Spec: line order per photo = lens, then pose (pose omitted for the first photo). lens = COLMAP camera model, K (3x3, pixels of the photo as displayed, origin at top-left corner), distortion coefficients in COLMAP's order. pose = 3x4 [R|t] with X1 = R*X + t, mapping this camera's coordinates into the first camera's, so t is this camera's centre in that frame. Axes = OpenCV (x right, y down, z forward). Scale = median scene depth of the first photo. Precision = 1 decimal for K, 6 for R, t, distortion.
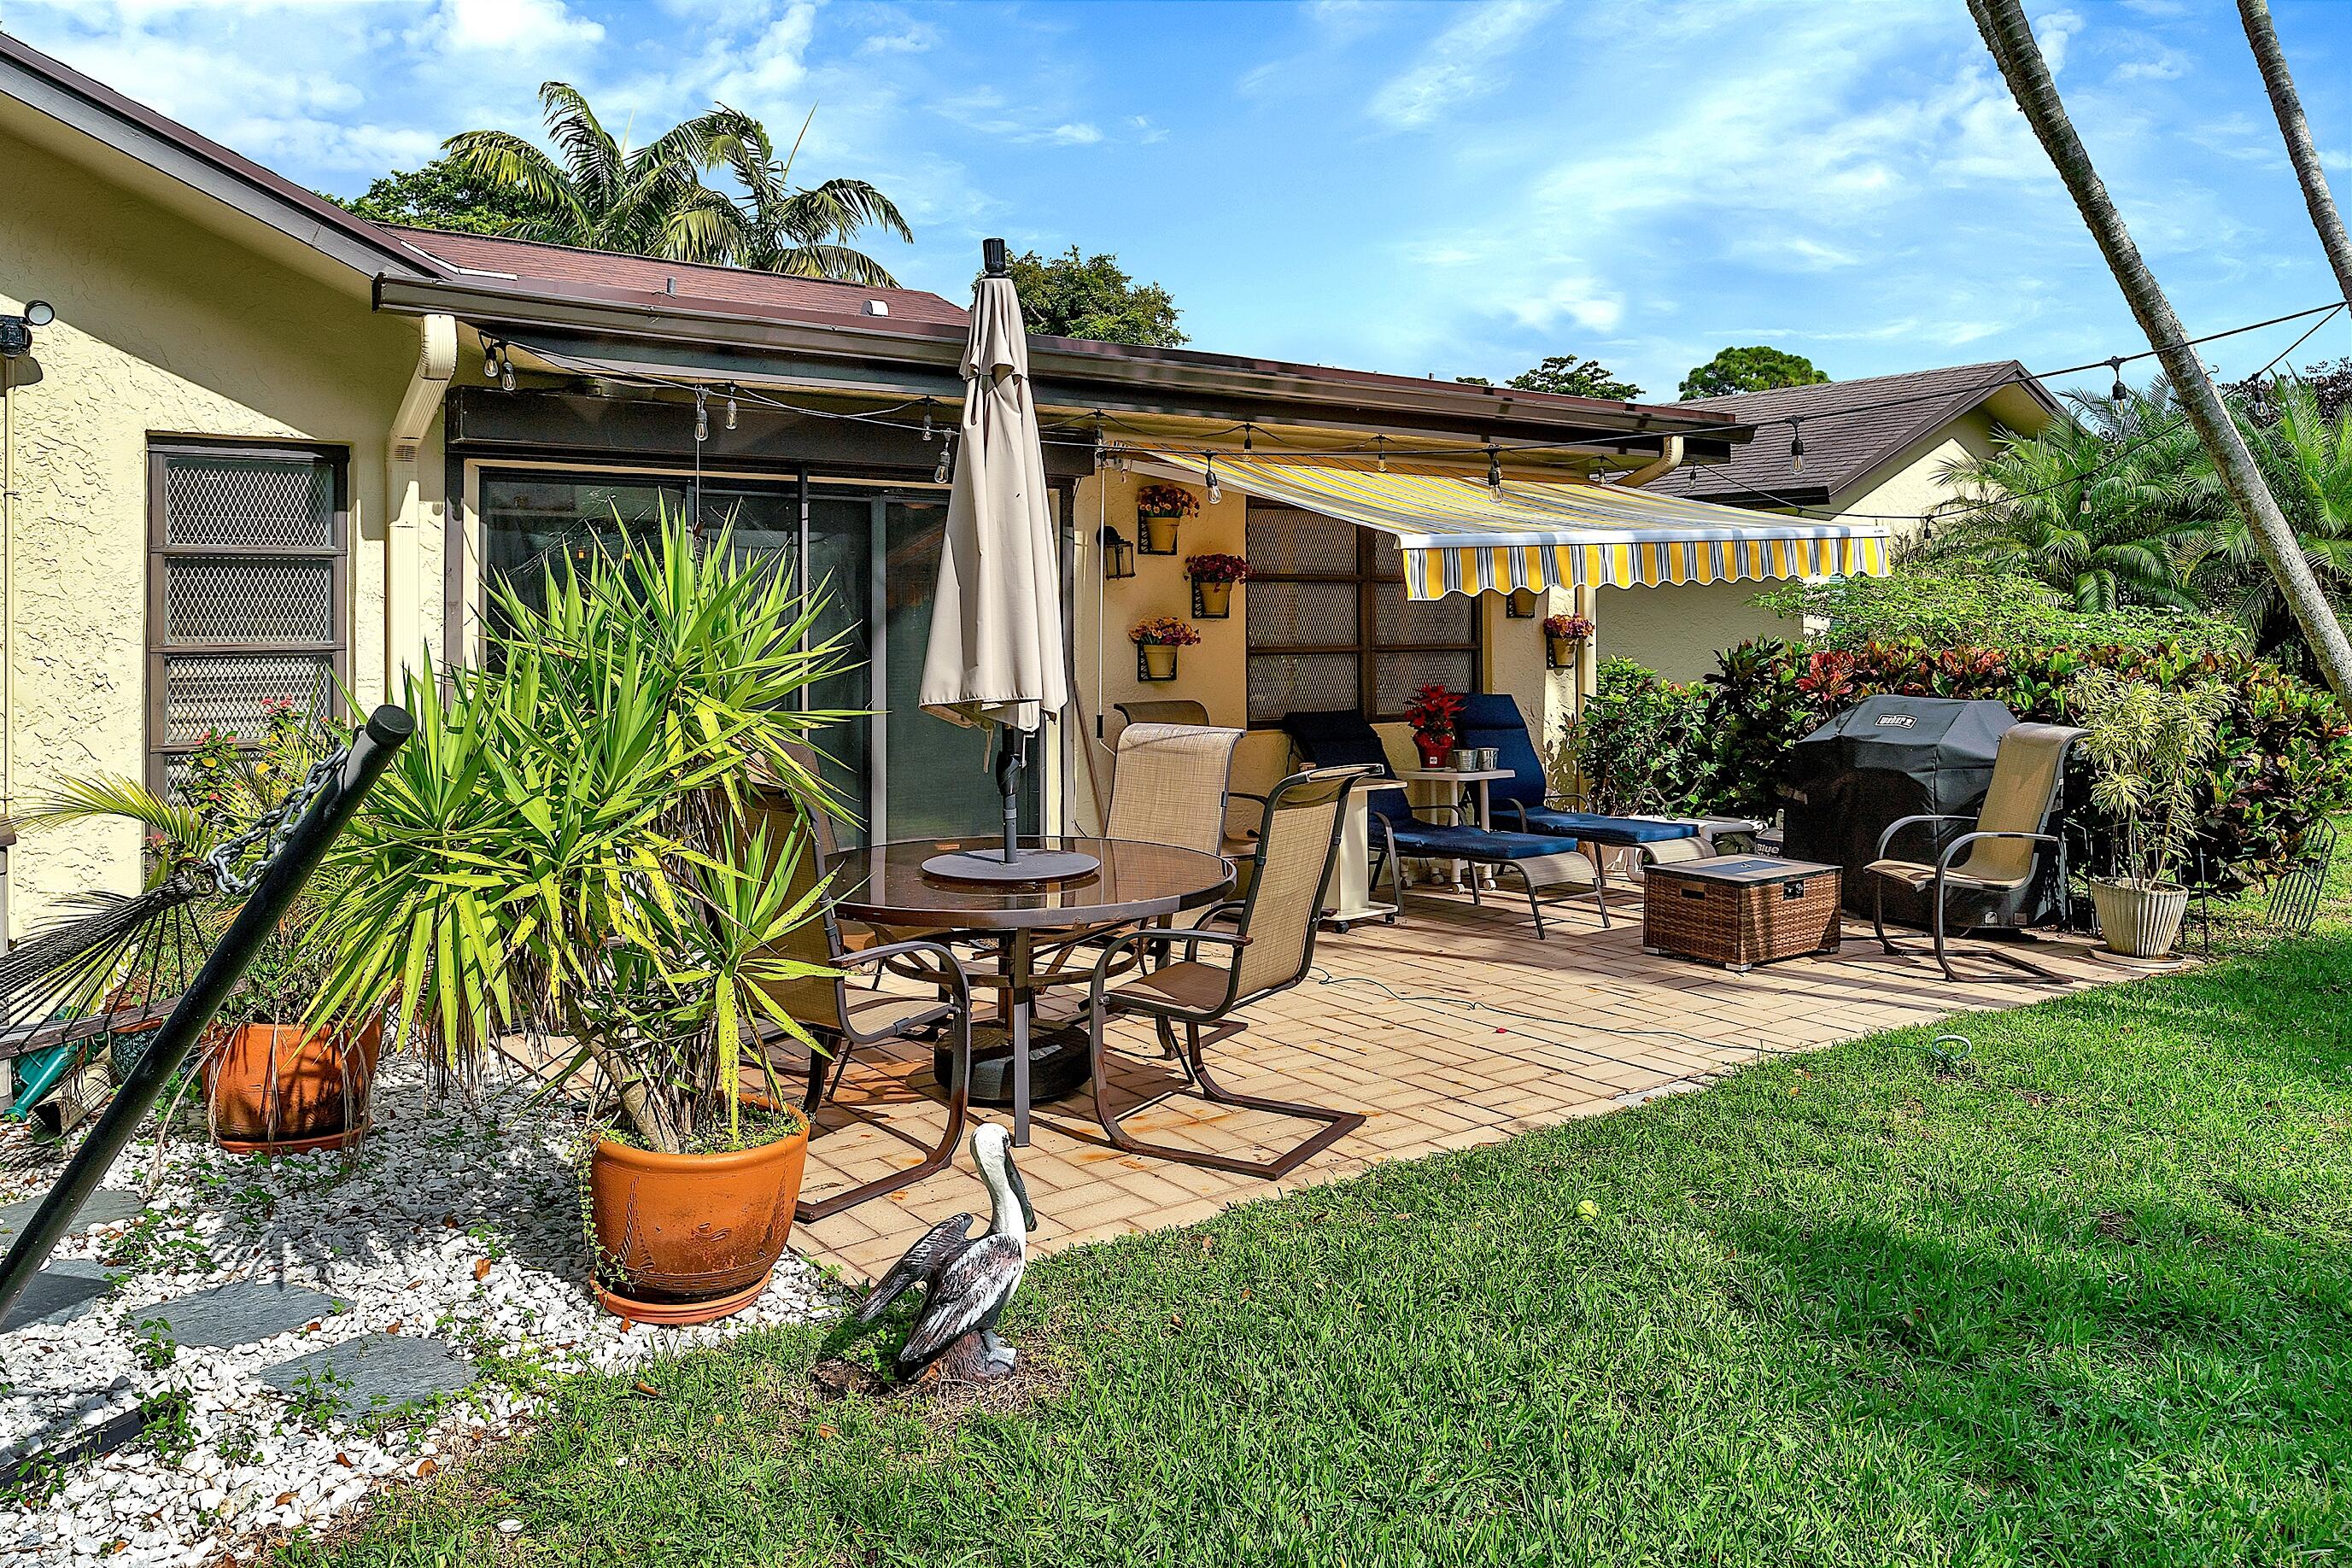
lens RADIAL K [[1749.9, 0, 1168.2], [0, 1749.9, 531.1], [0, 0, 1]] dist [0.017073, -0.012720]
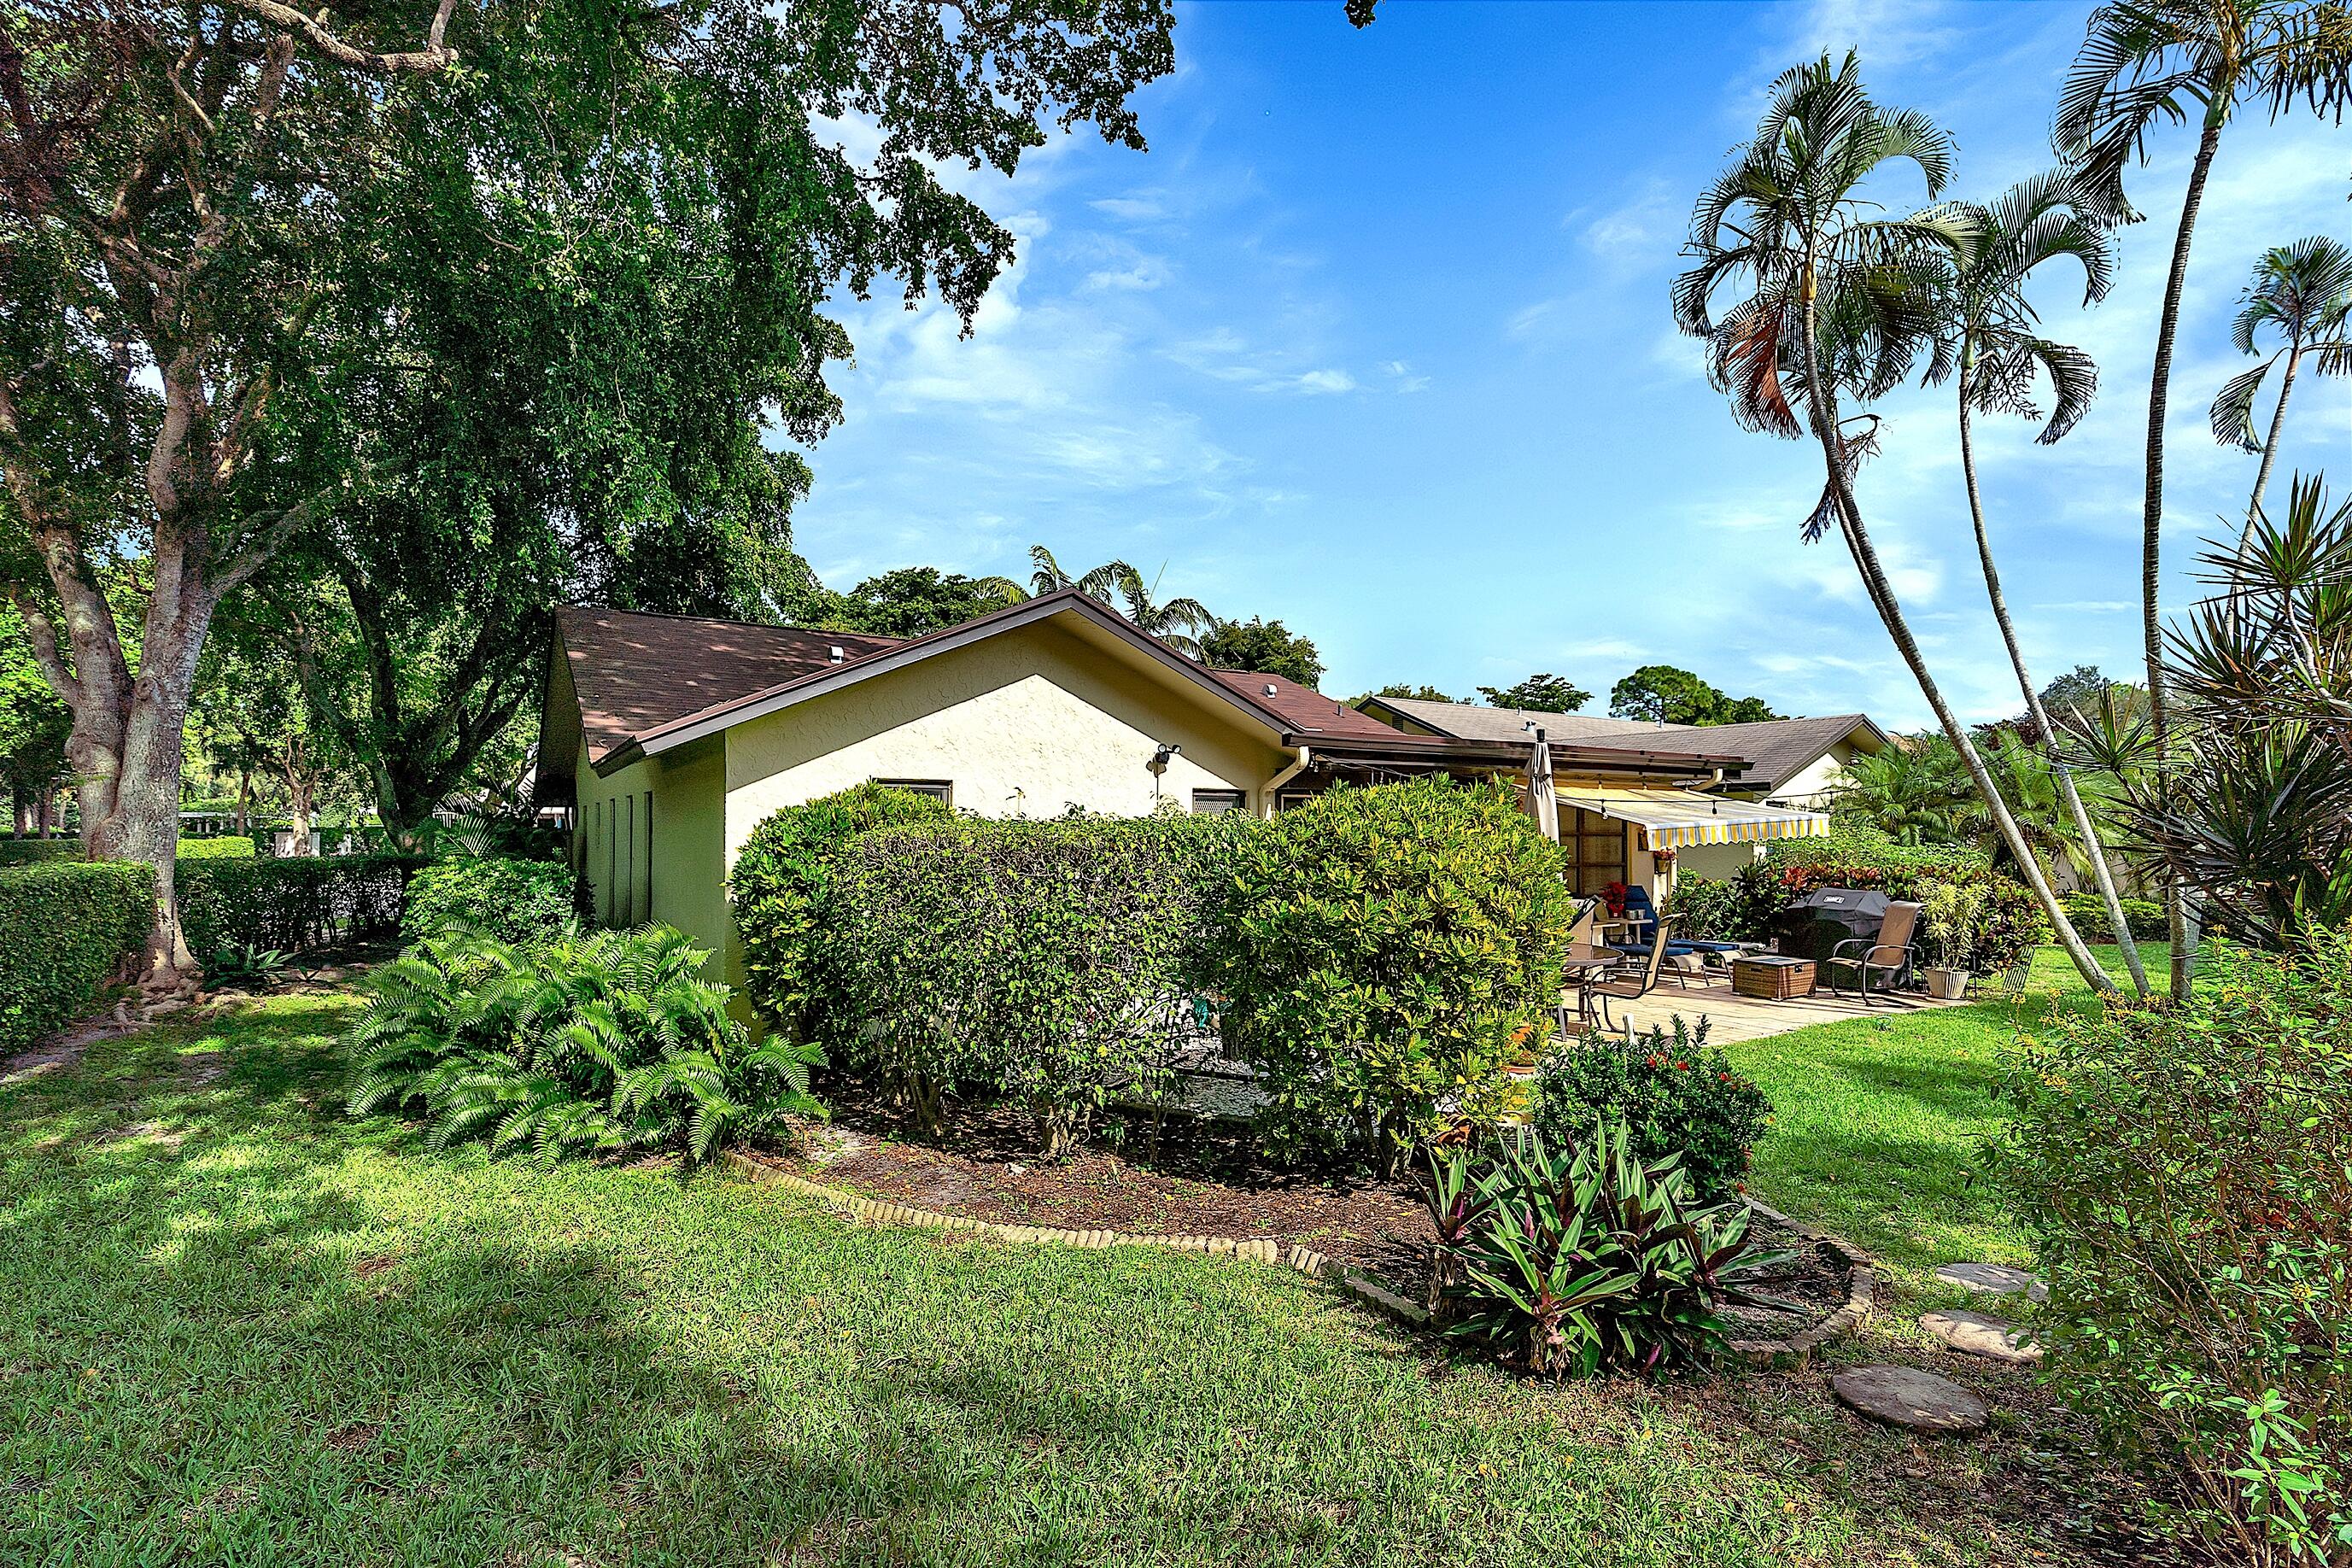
lens RADIAL K [[1087.8, 0, 1174.4], [0, 1087.8, 773.6], [0, 0, 1]] dist [-0.003571, -0.000580]
pose [[0.996376, 0.000826, -0.085051, -0.297340], [-0.000851, 1.000000, -0.000256, -0.050912], [0.085051, 0.000327, 0.996377, -0.450101]]
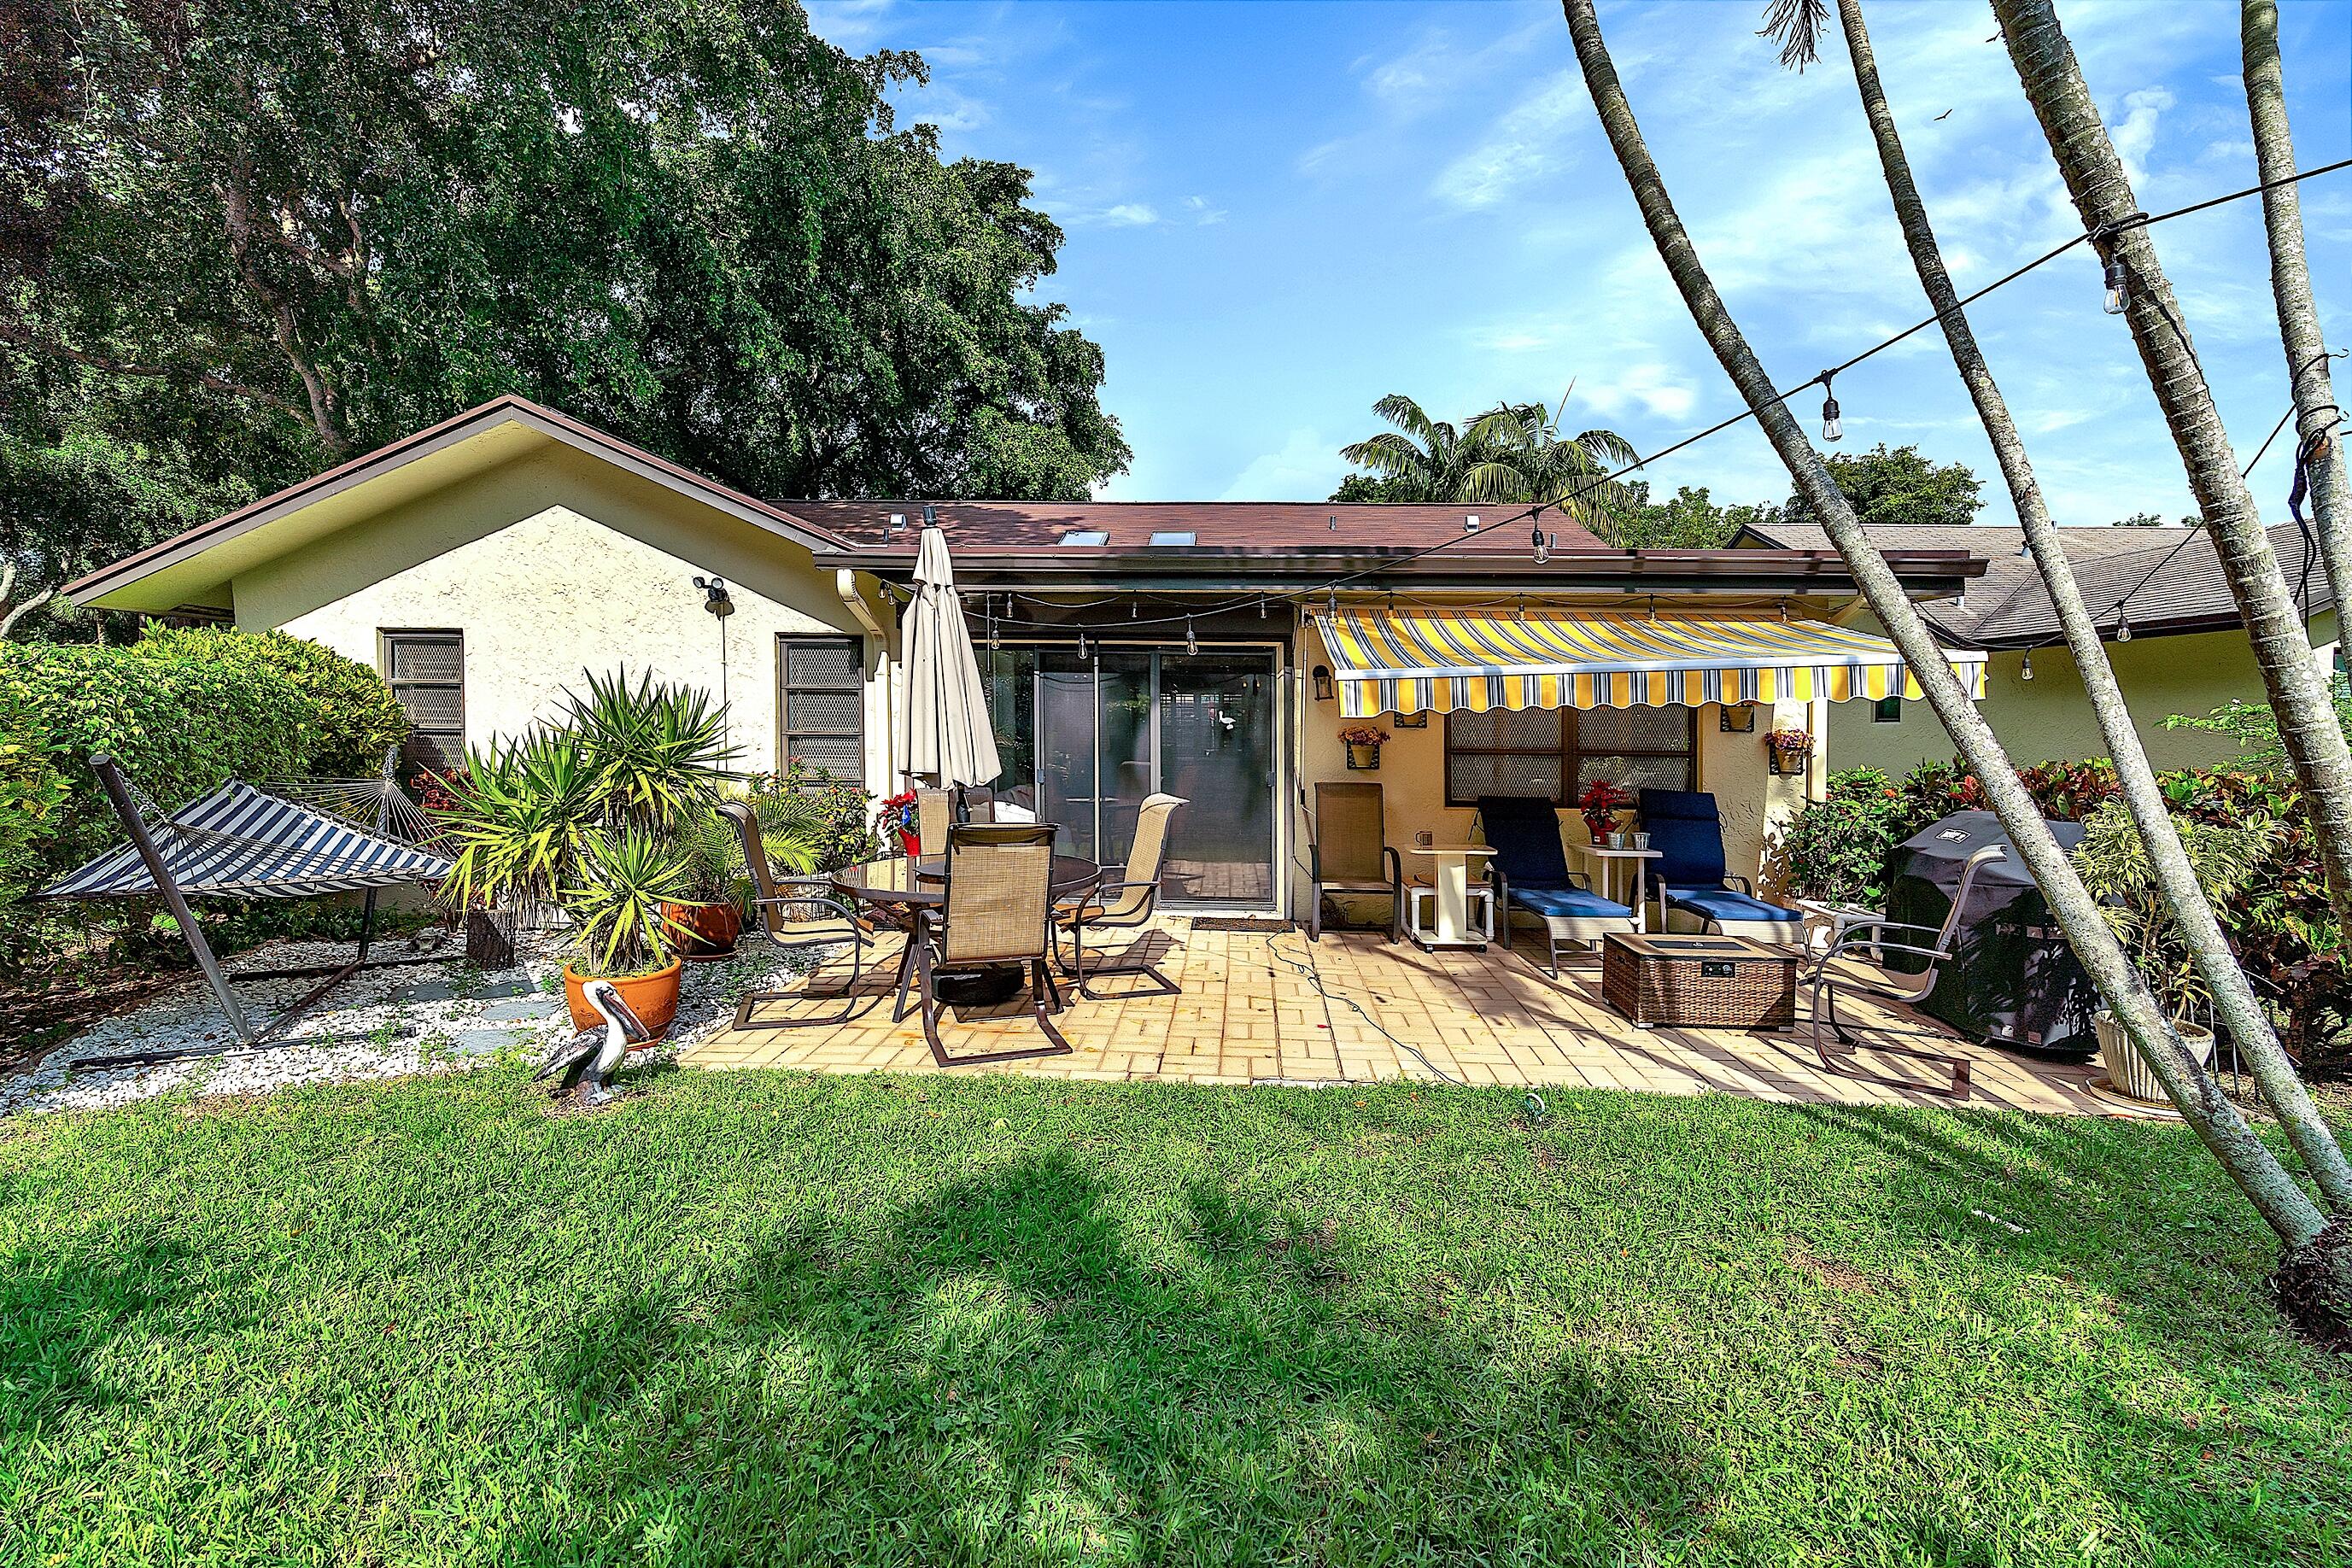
lens RADIAL K [[1087.8, 0, 1177.8], [0, 1087.8, 689.4], [0, 0, 1]] dist [-0.003571, -0.000580]
pose [[0.766904, -0.004175, -0.641749, 0.432524], [0.018291, 0.999715, 0.015353, 0.001309], [0.641502, -0.023512, 0.766761, 0.179344]]
